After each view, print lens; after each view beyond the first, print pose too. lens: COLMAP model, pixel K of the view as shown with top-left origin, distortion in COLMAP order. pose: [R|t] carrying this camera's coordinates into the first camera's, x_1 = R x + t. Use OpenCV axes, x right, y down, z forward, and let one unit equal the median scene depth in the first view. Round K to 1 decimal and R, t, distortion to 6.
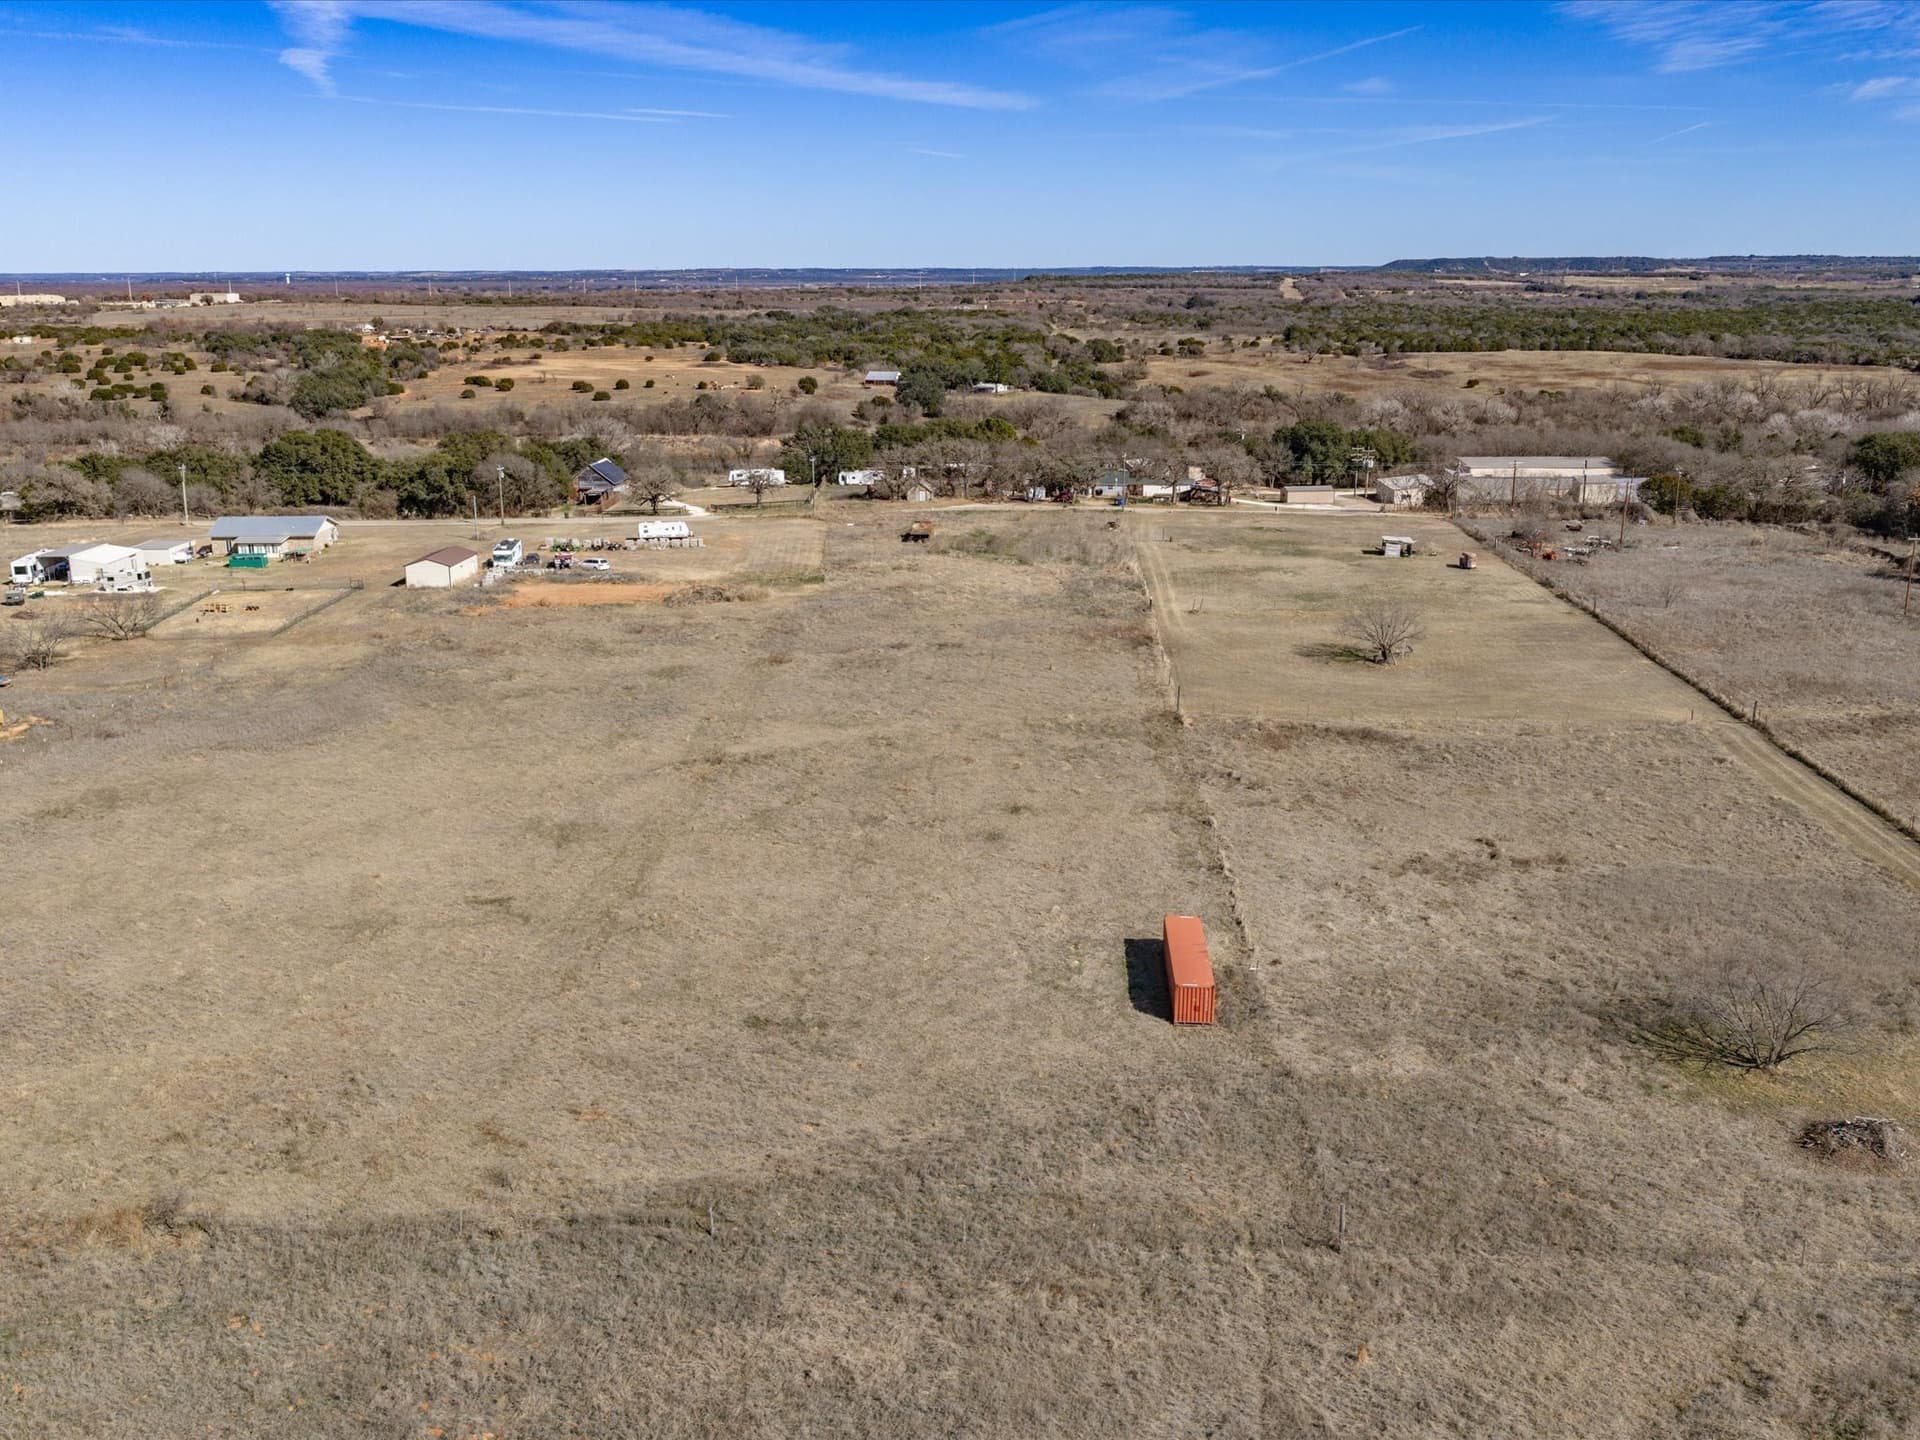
lens RADIAL K [[1782.2, 0, 957.0], [0, 1782.2, 757.1], [0, 0, 1]] dist [0.005275, 0.000000]
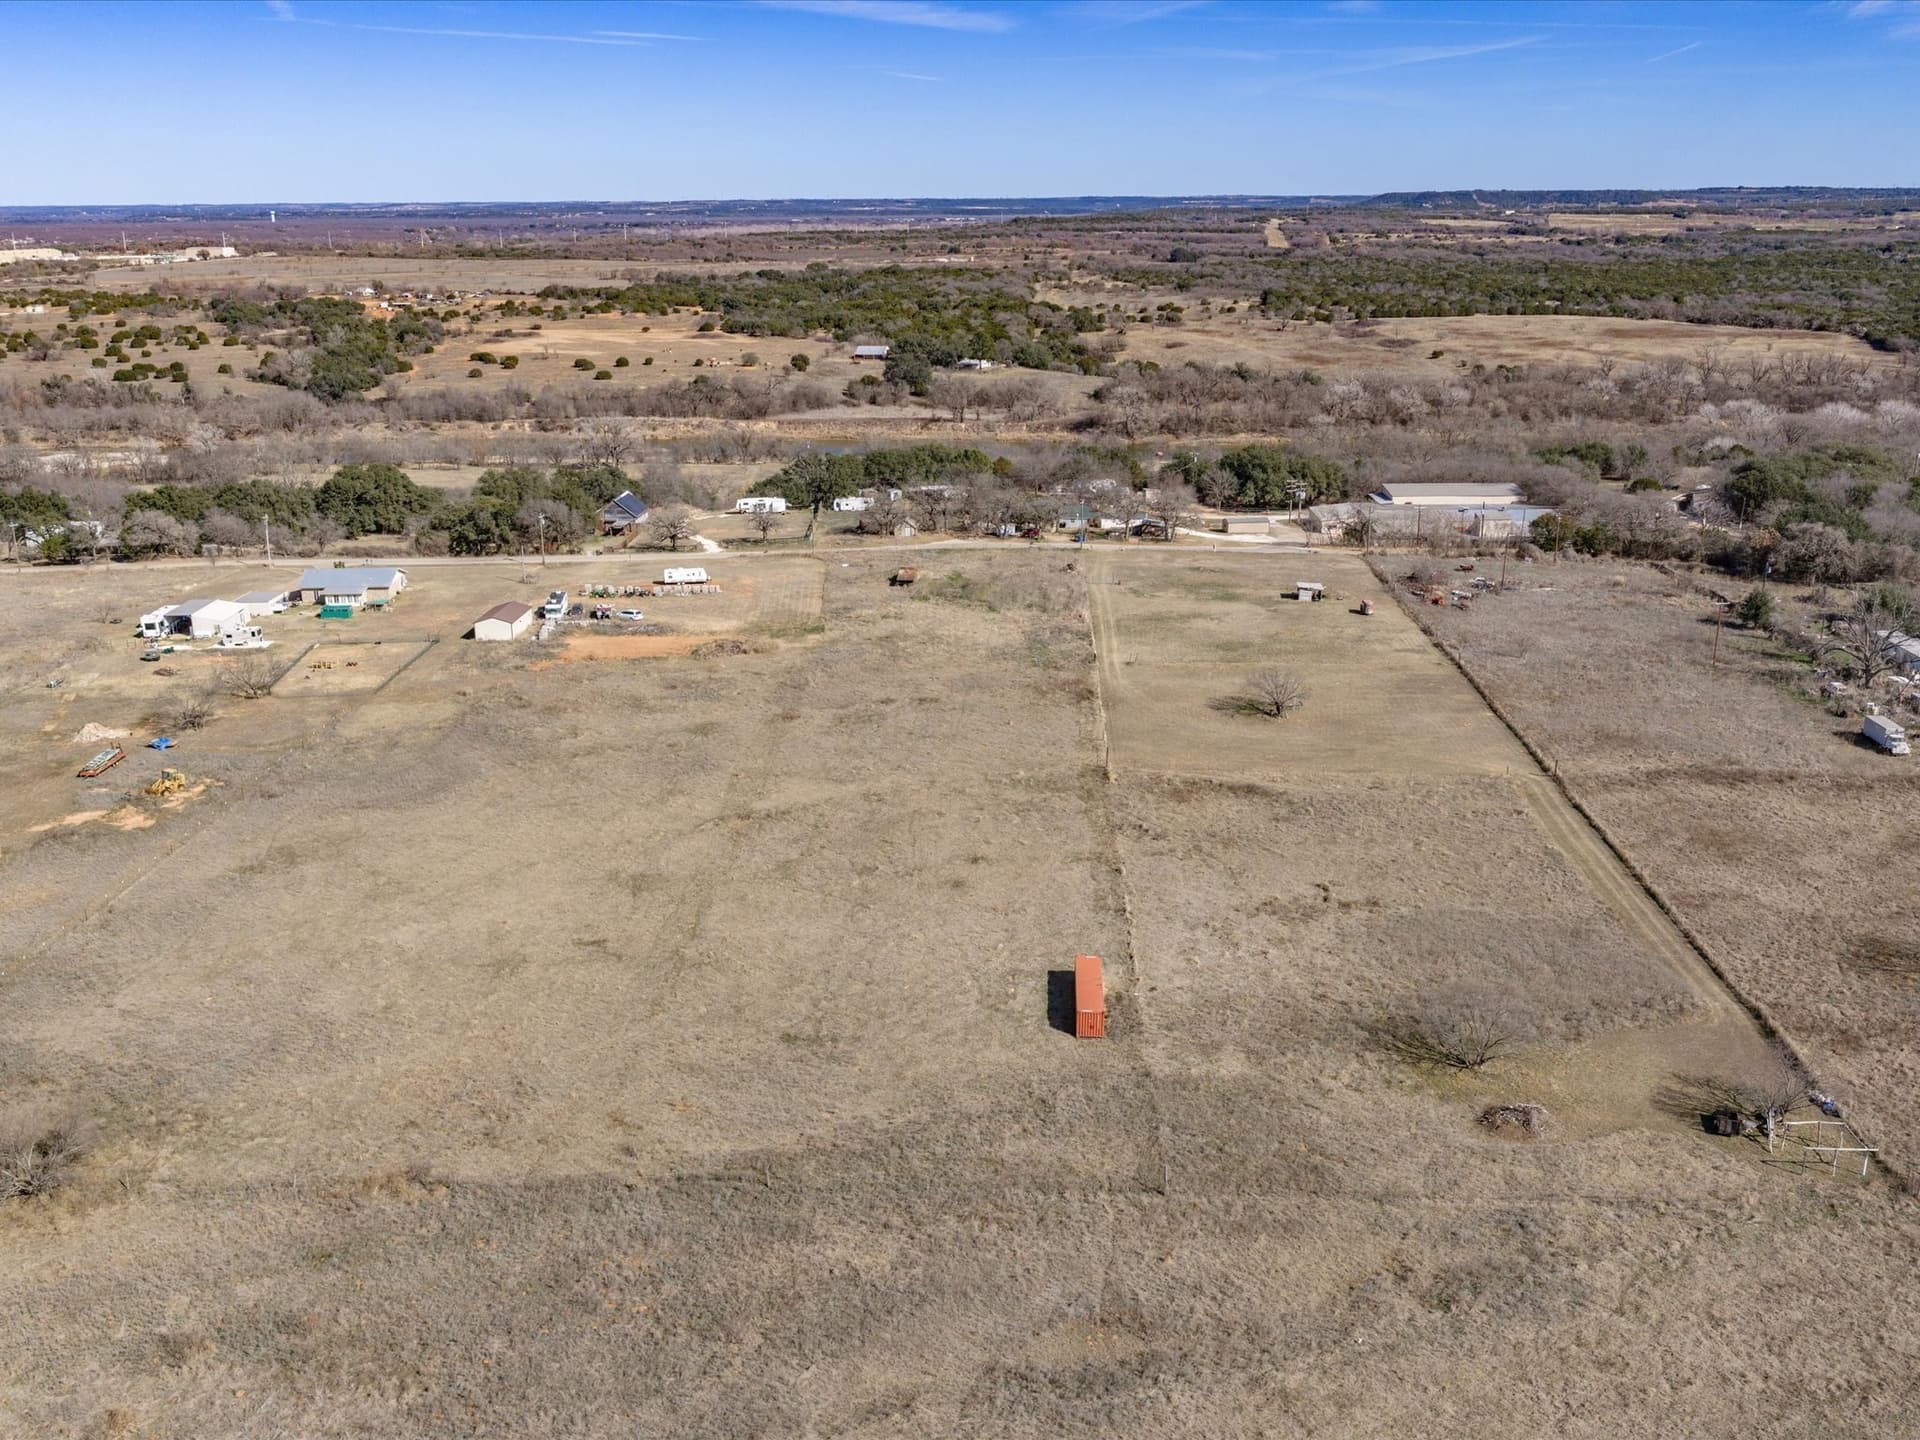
lens RADIAL K [[1782.2, 0, 960.7], [0, 1782.2, 751.8], [0, 0, 1]] dist [0.005275, 0.000000]
pose [[0.999965, -0.004611, 0.006948, 0.008799], [0.004367, 0.999385, 0.034791, -0.063687], [-0.007104, -0.034760, 0.999370, -0.210238]]
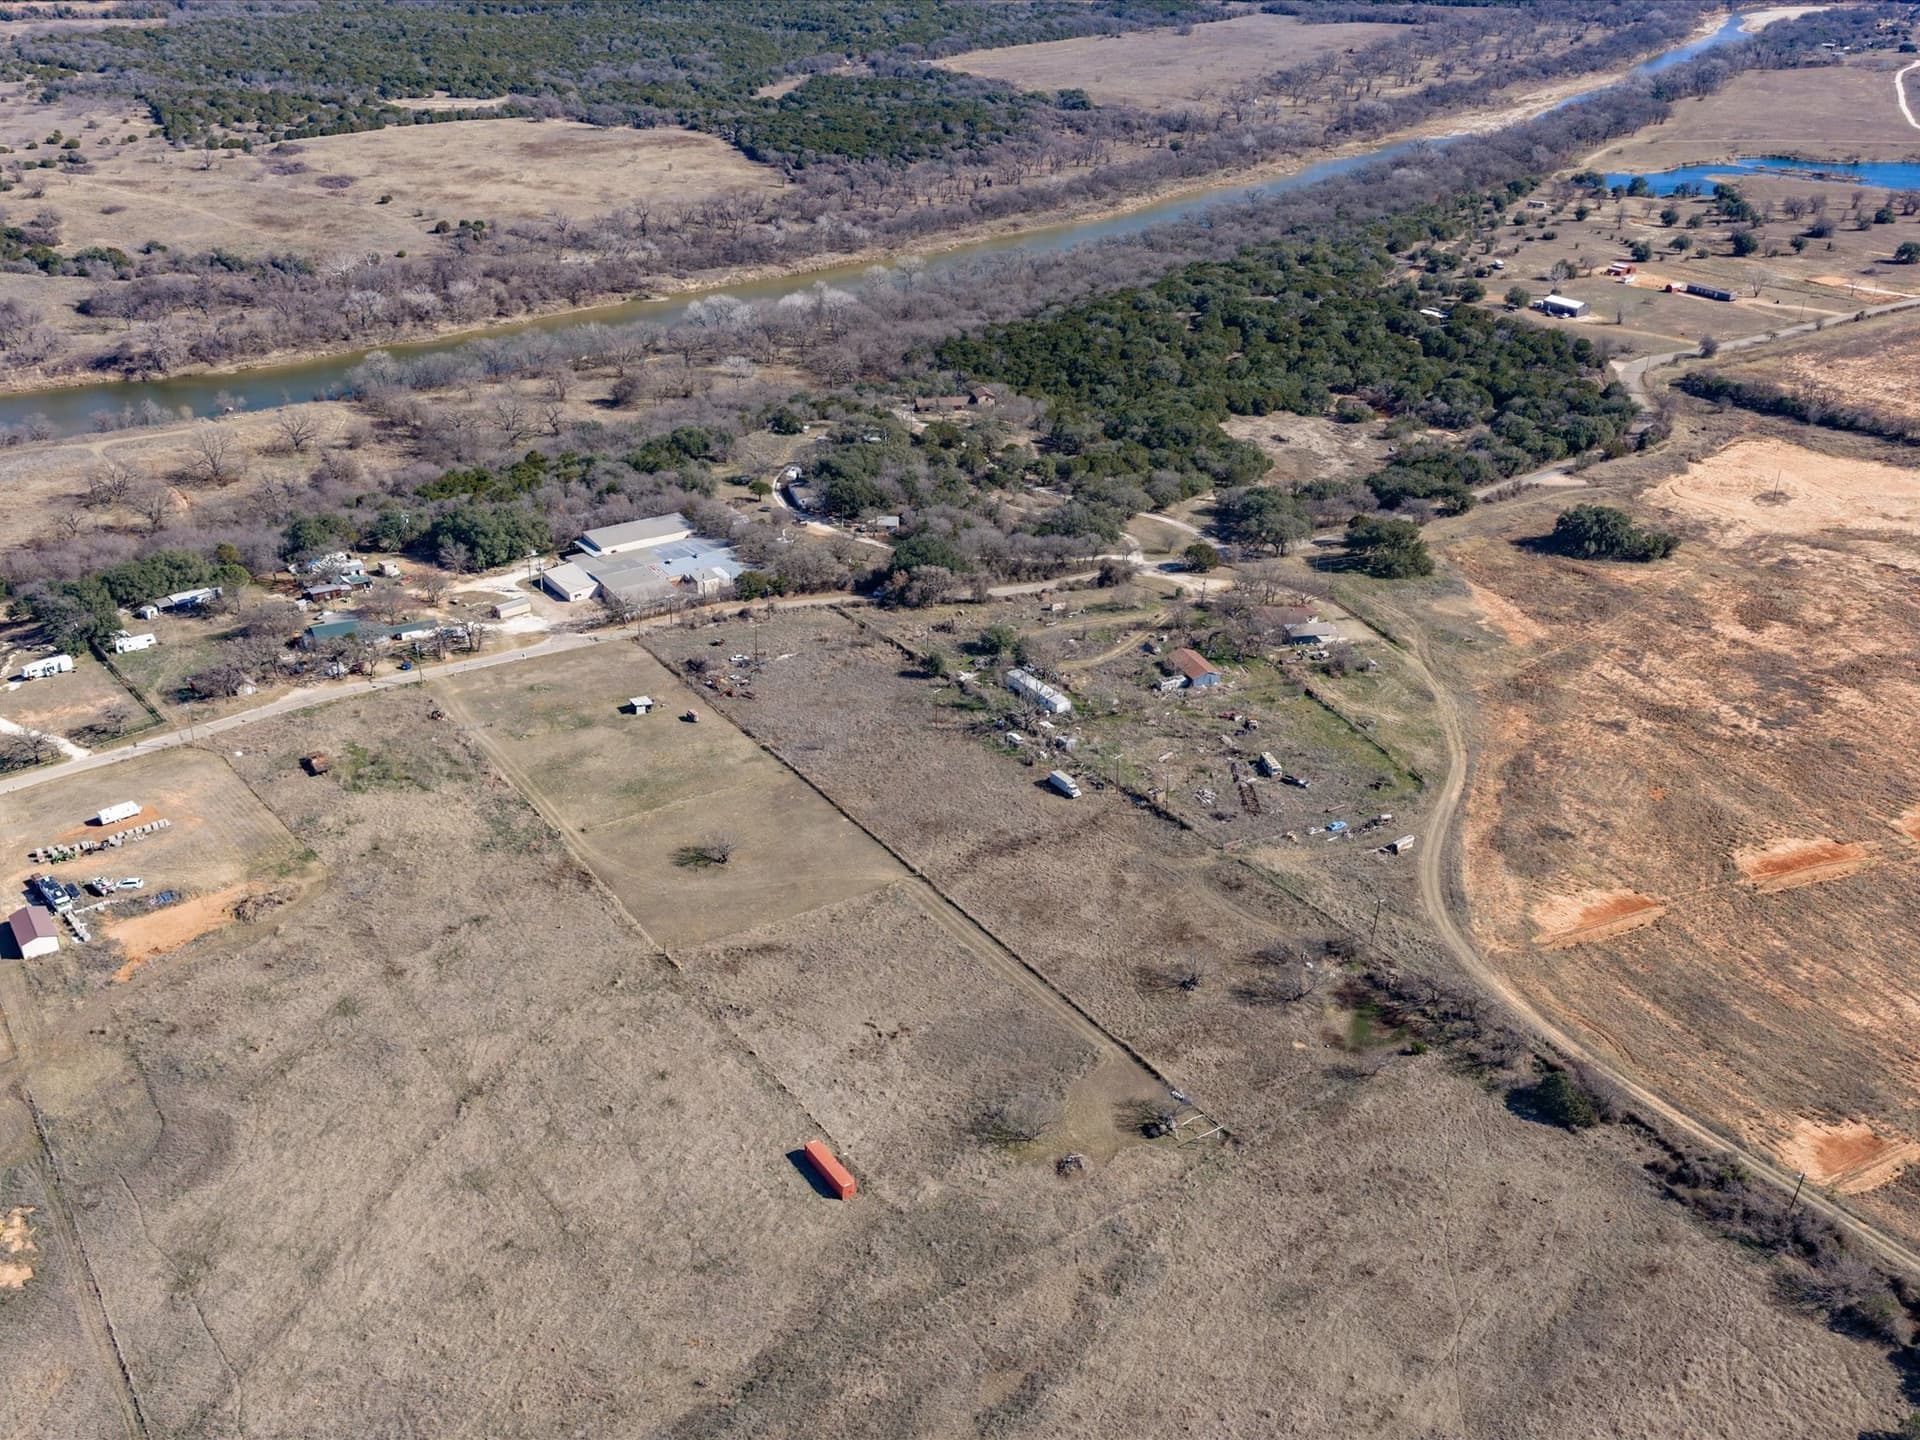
lens RADIAL K [[1782.2, 0, 976.3], [0, 1782.2, 743.7], [0, 0, 1]] dist [0.005275, 0.000000]
pose [[0.795594, -0.258100, 0.548101, -0.453940], [0.134946, 0.957479, 0.254996, -0.522547], [-0.590610, -0.128909, 0.796594, -0.504083]]
